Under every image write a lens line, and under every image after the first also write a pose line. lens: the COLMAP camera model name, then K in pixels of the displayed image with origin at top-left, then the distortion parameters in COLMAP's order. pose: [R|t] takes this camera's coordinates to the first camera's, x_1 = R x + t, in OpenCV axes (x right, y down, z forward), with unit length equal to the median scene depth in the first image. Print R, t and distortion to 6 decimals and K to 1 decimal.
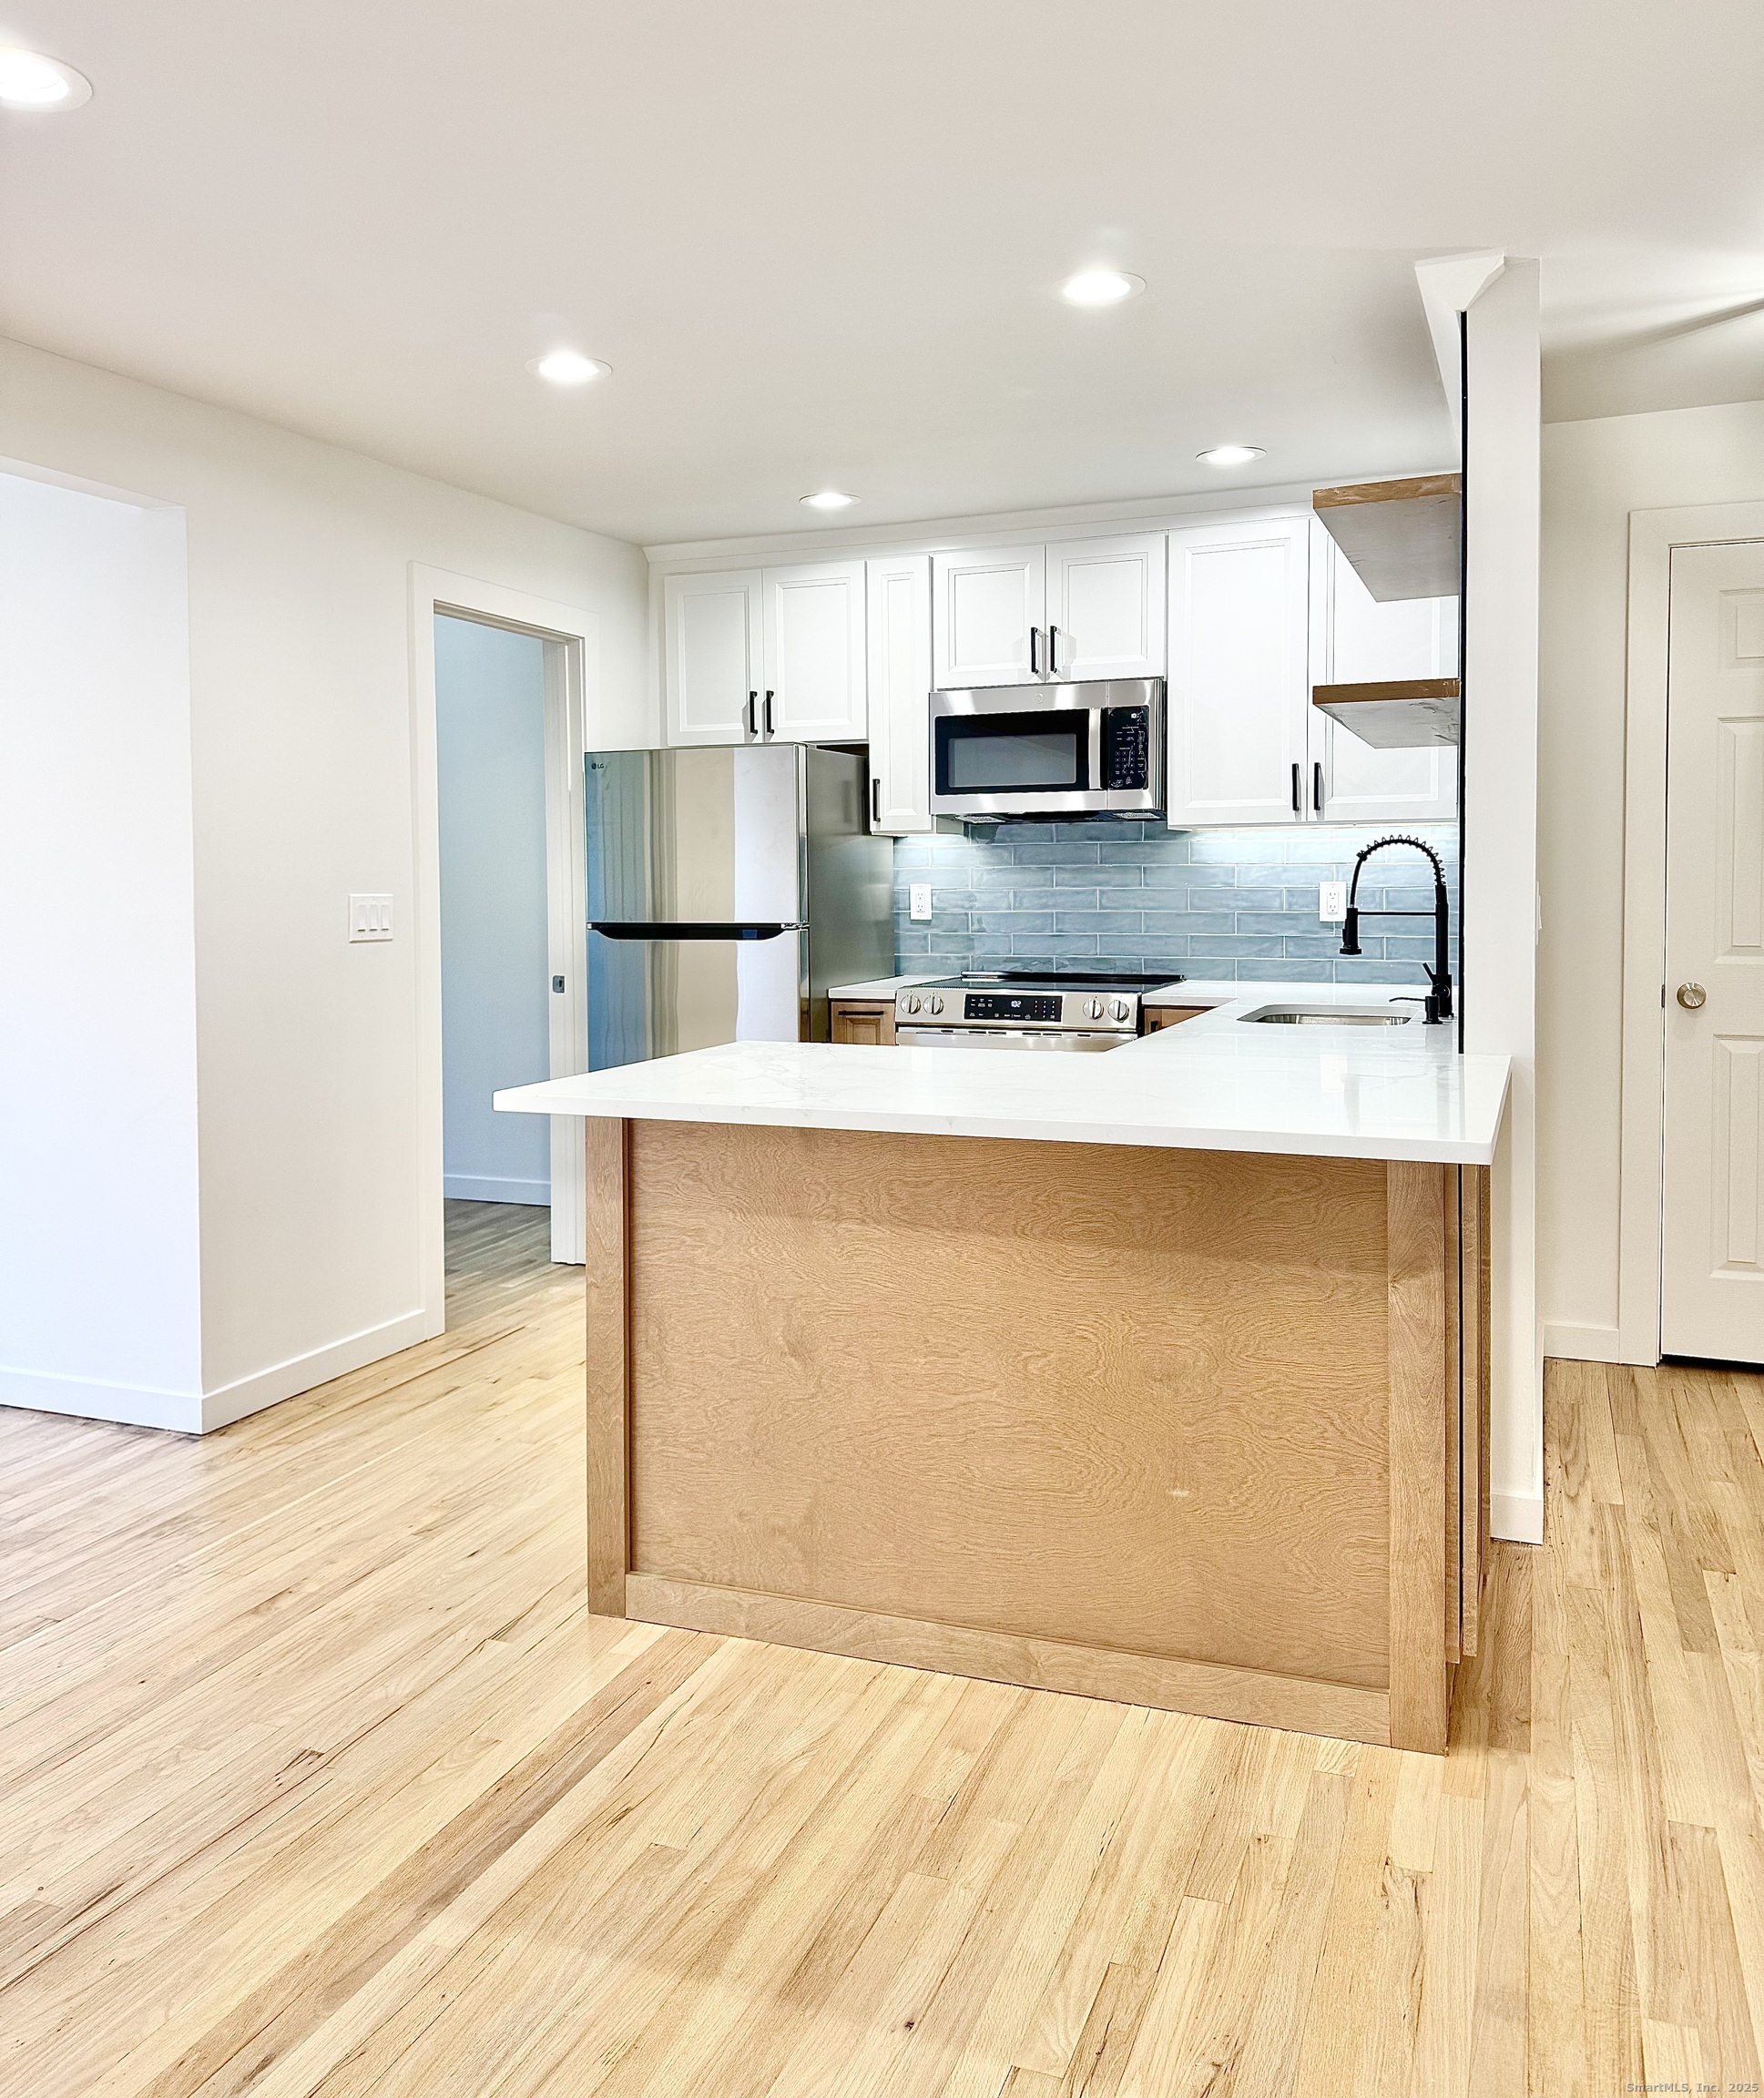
lens RADIAL K [[1639.6, 0, 903.9], [0, 1639.6, 909.9], [0, 0, 1]] dist [0.029479, -0.040901]
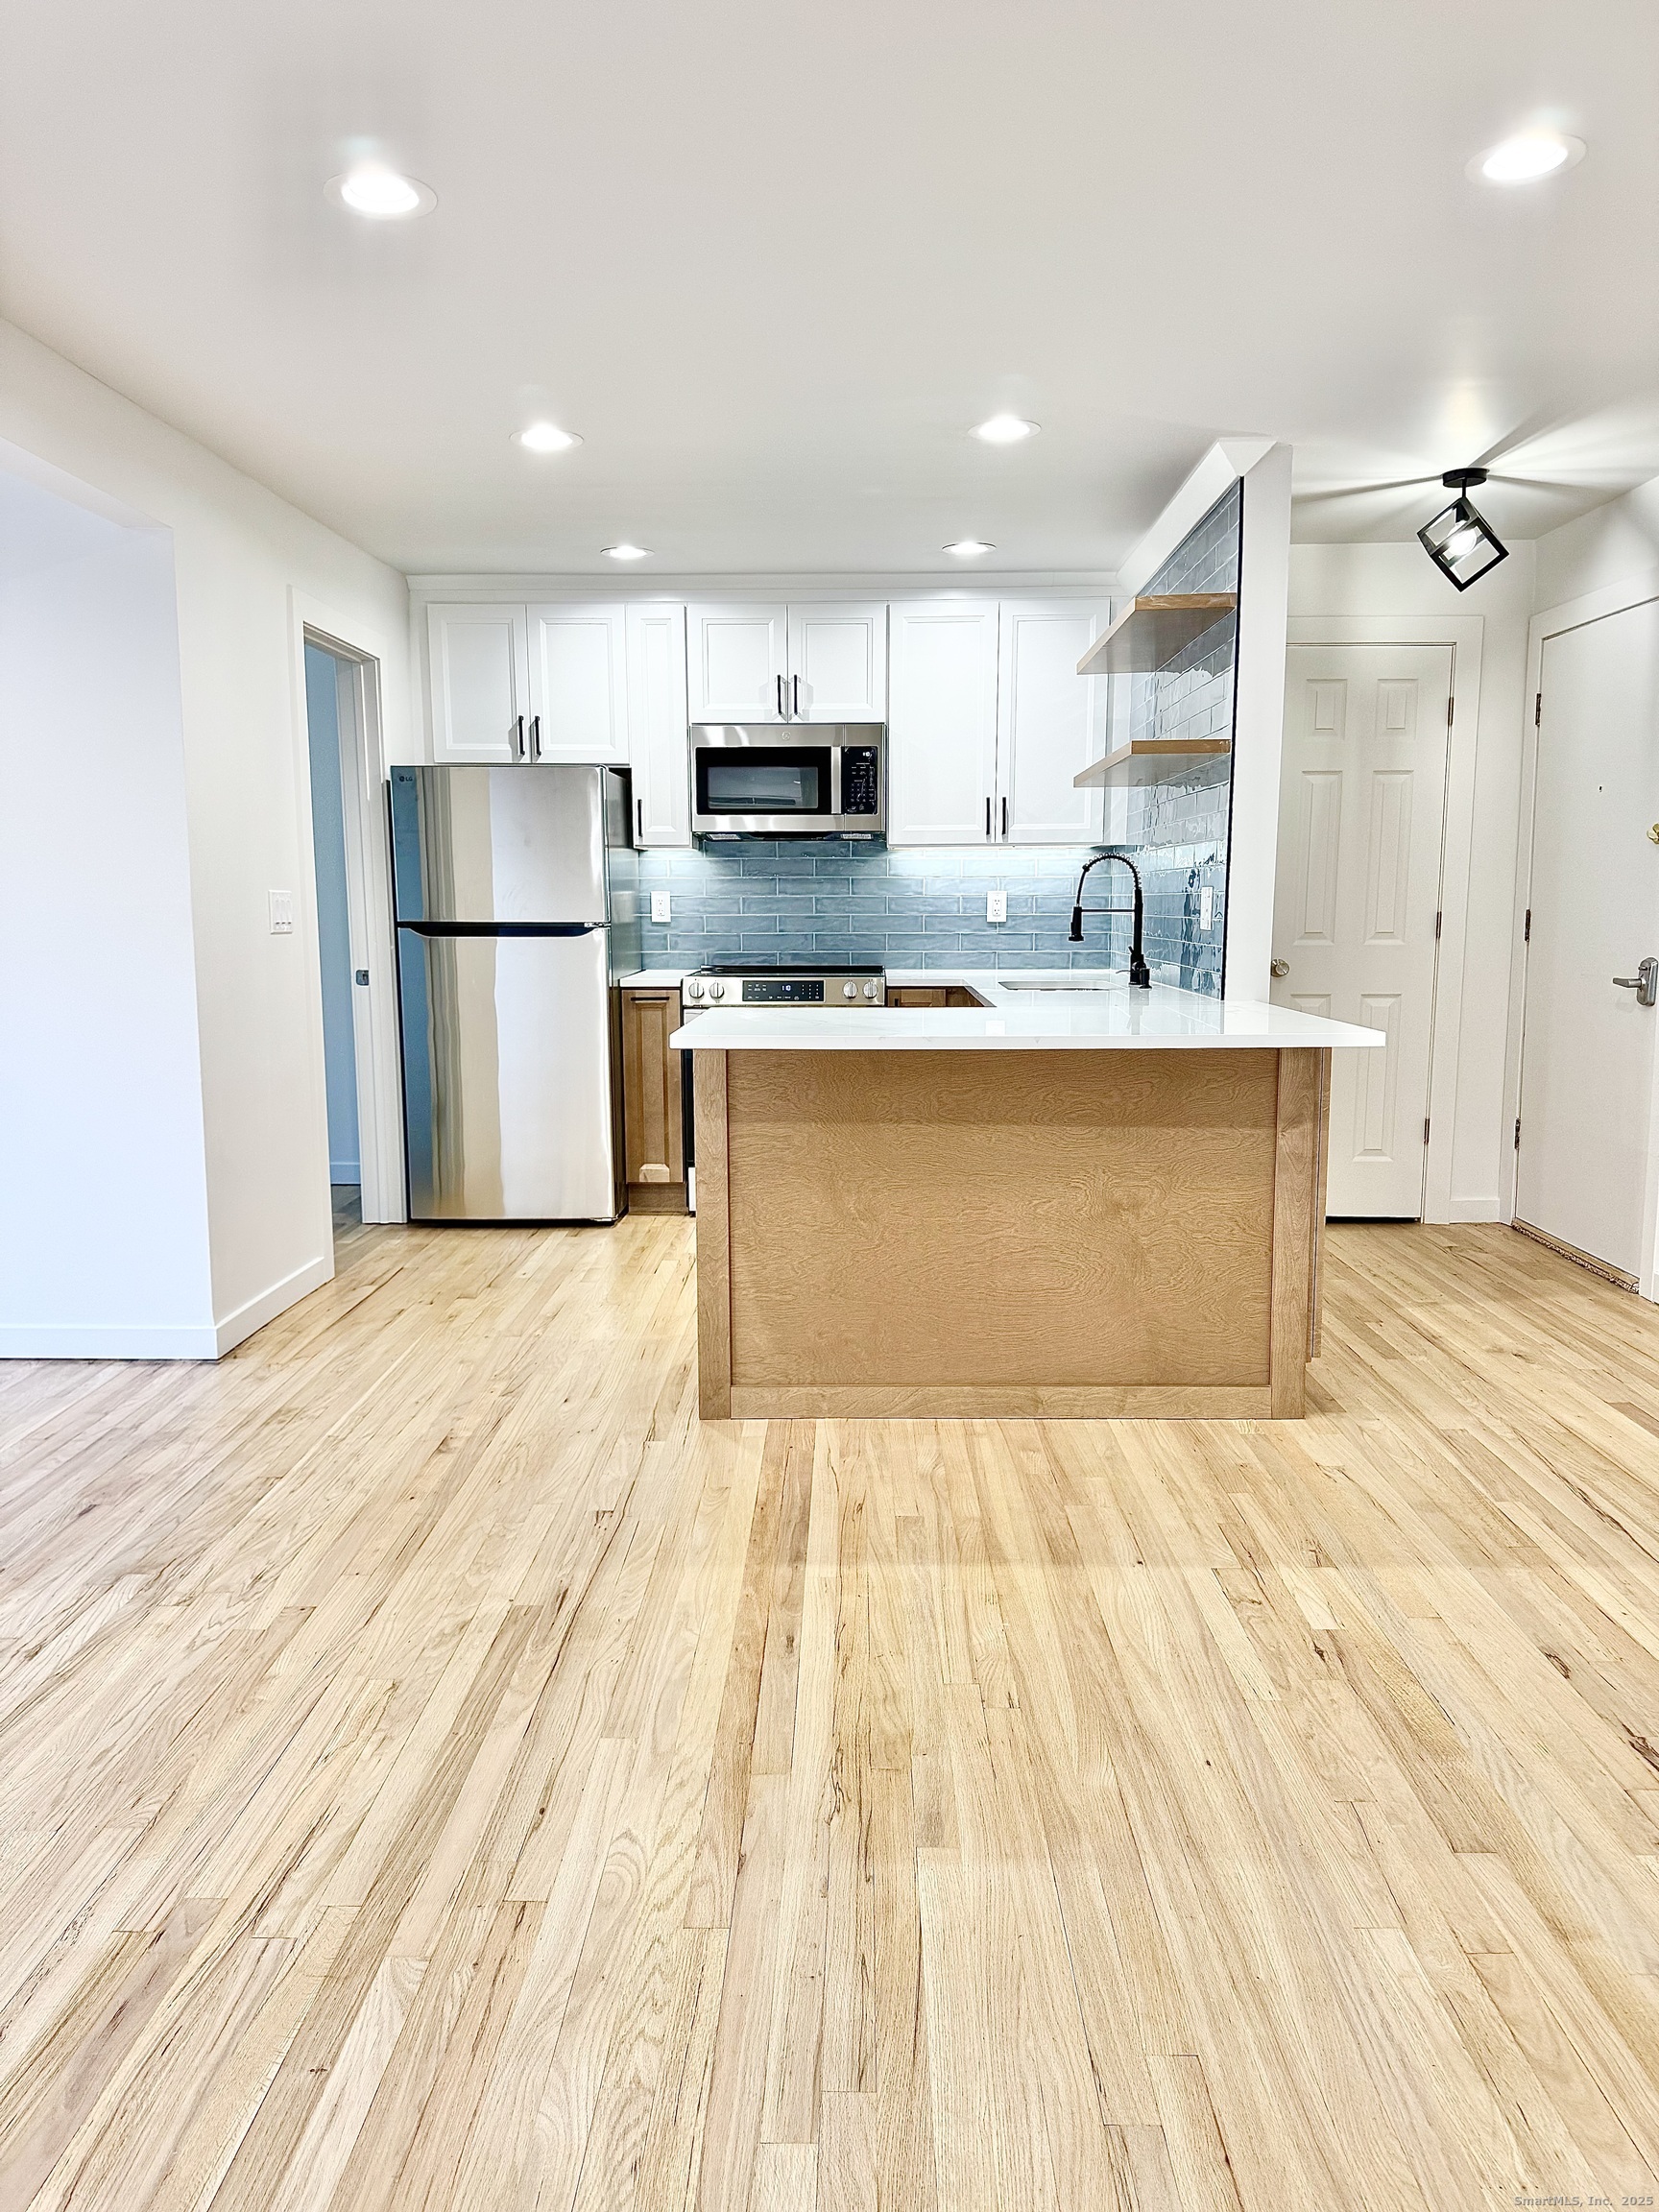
lens RADIAL K [[1542.1, 0, 828.2], [0, 1542.1, 1104.5], [0, 0, 1]] dist [0.077664, -0.052039]
pose [[0.937259, -0.040273, 0.346299, -0.478927], [0.001672, 0.993813, 0.111050, 0.024513], [-0.348629, -0.103504, 0.931528, -0.180719]]
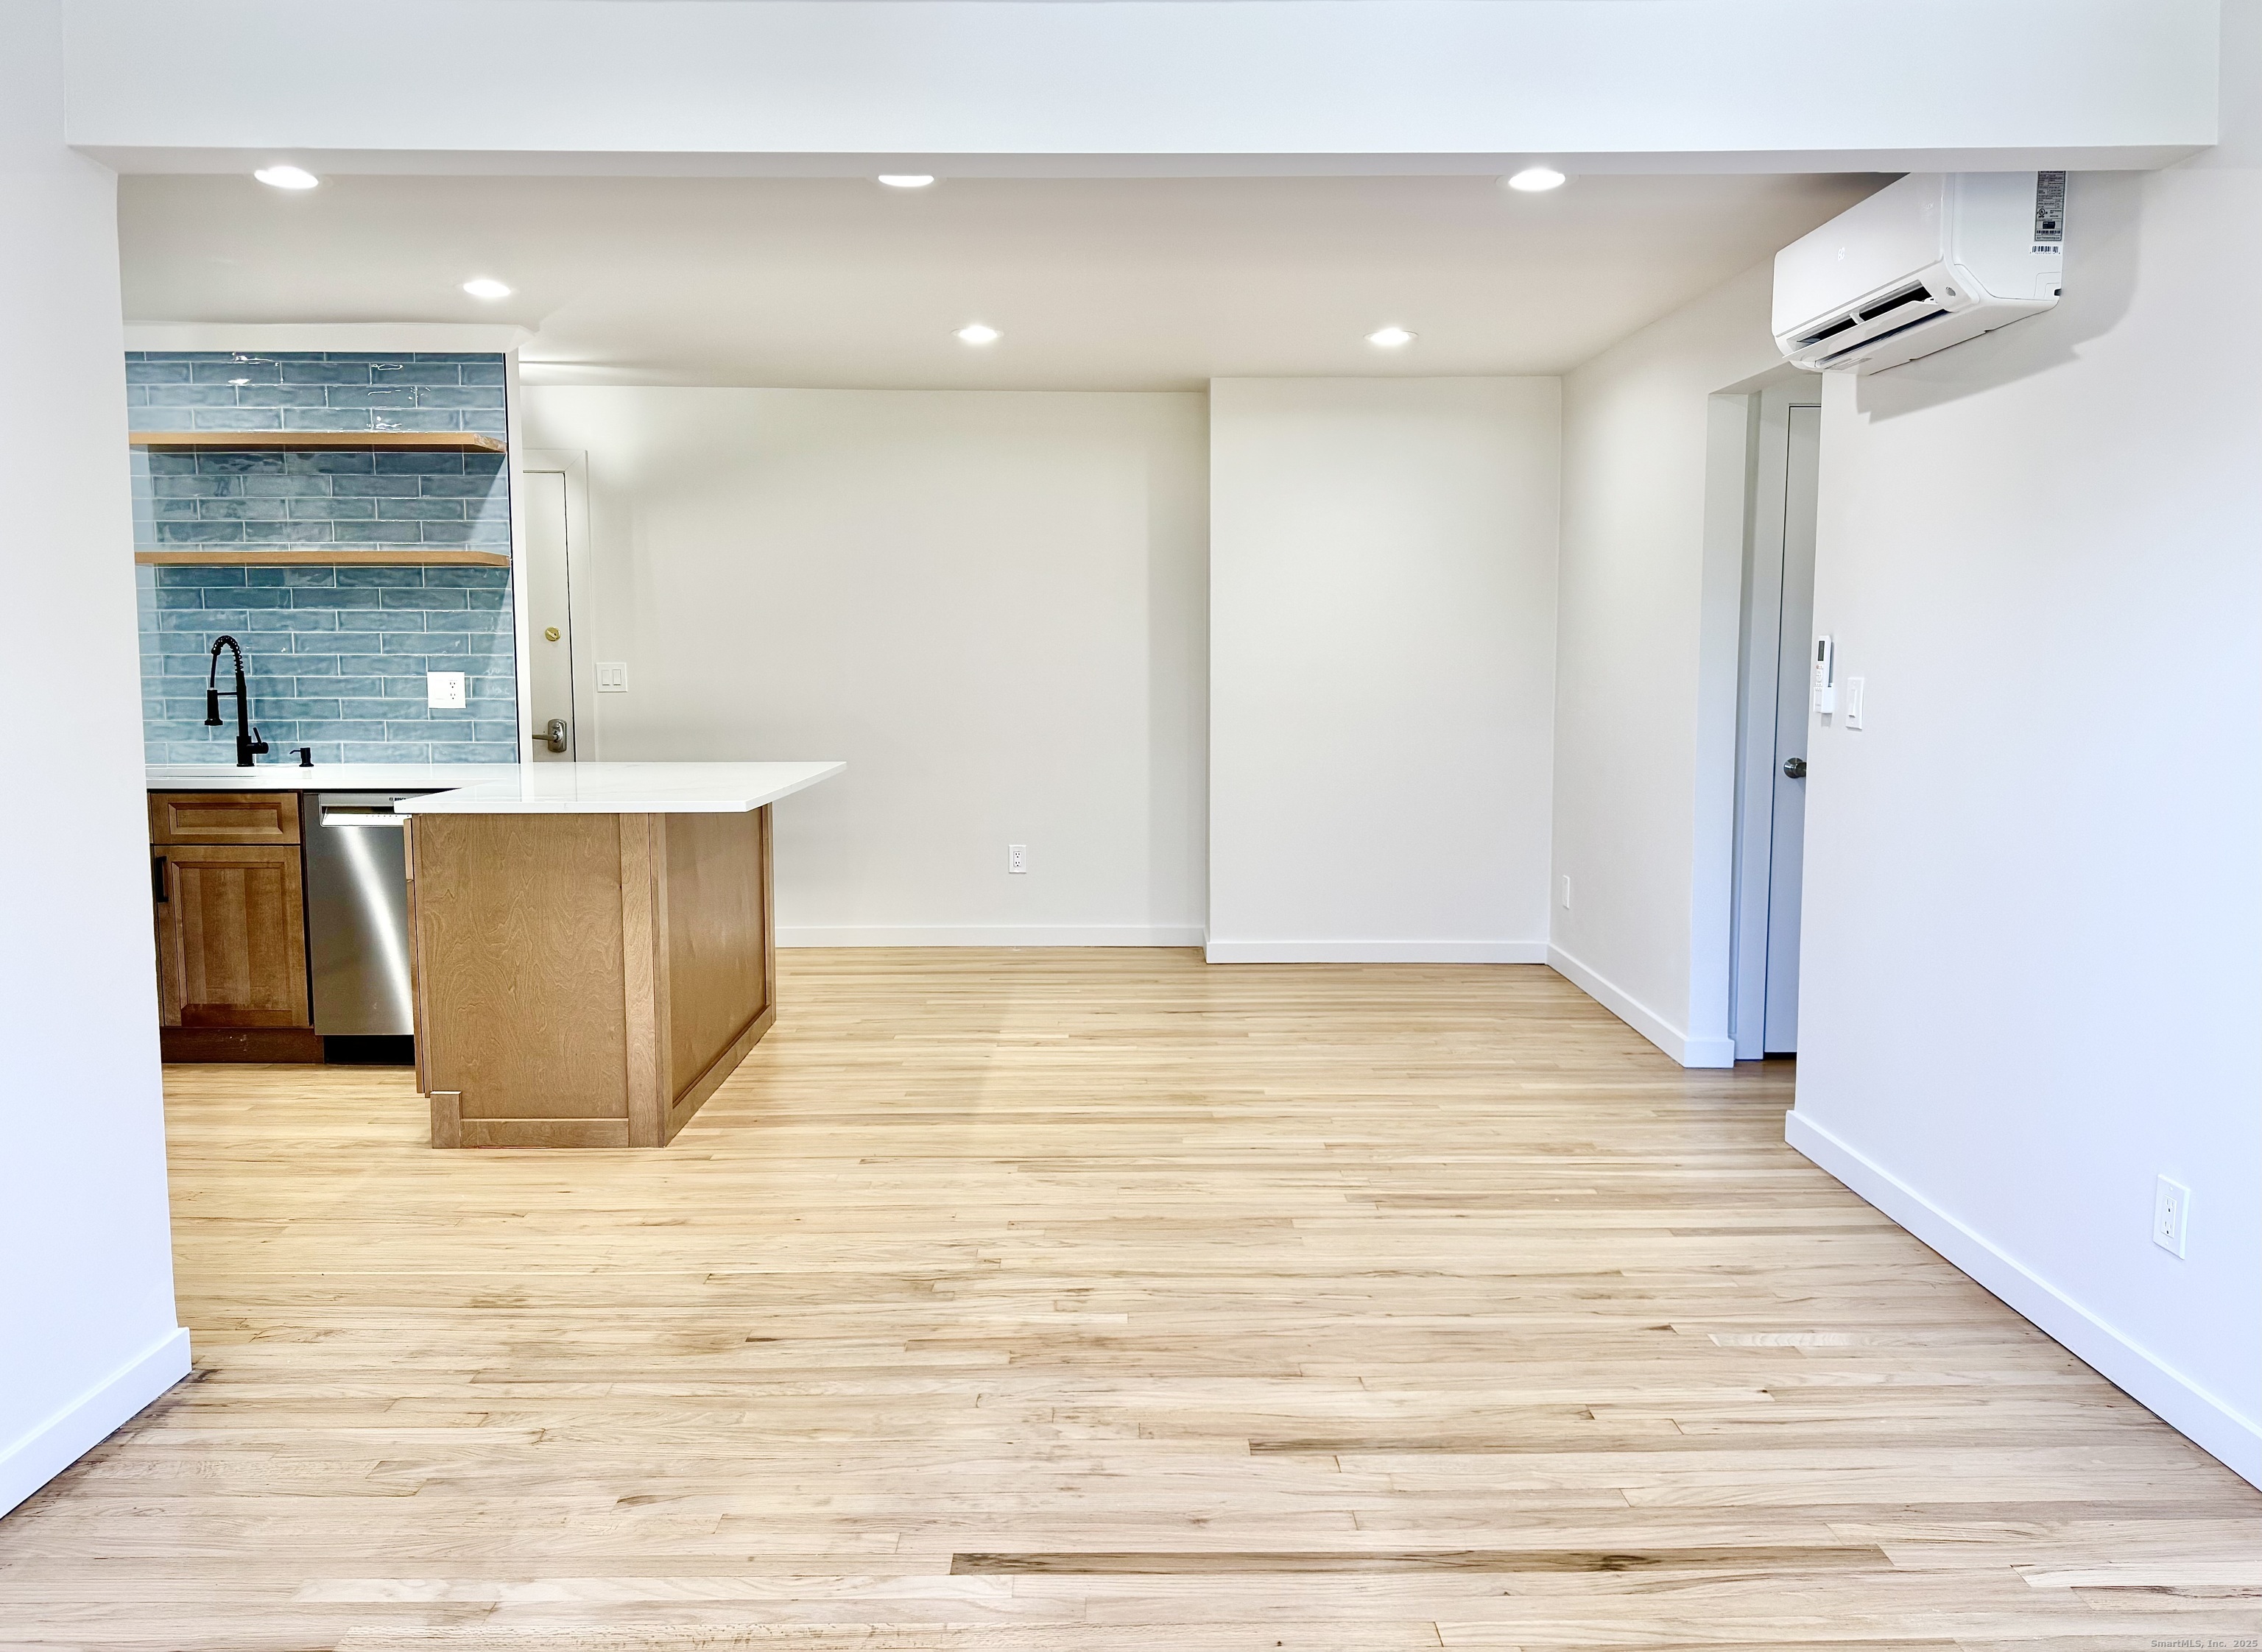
lens RADIAL K [[1563.7, 0, 1129.8], [0, 1563.7, 823.8], [0, 0, 1]] dist [0.010406, -0.001194]
pose [[-0.379707, -0.078029, 0.921810, -1.502763], [0.034495, 0.994549, 0.098395, 0.009243], [-0.924463, 0.069159, -0.374946, 1.028738]]
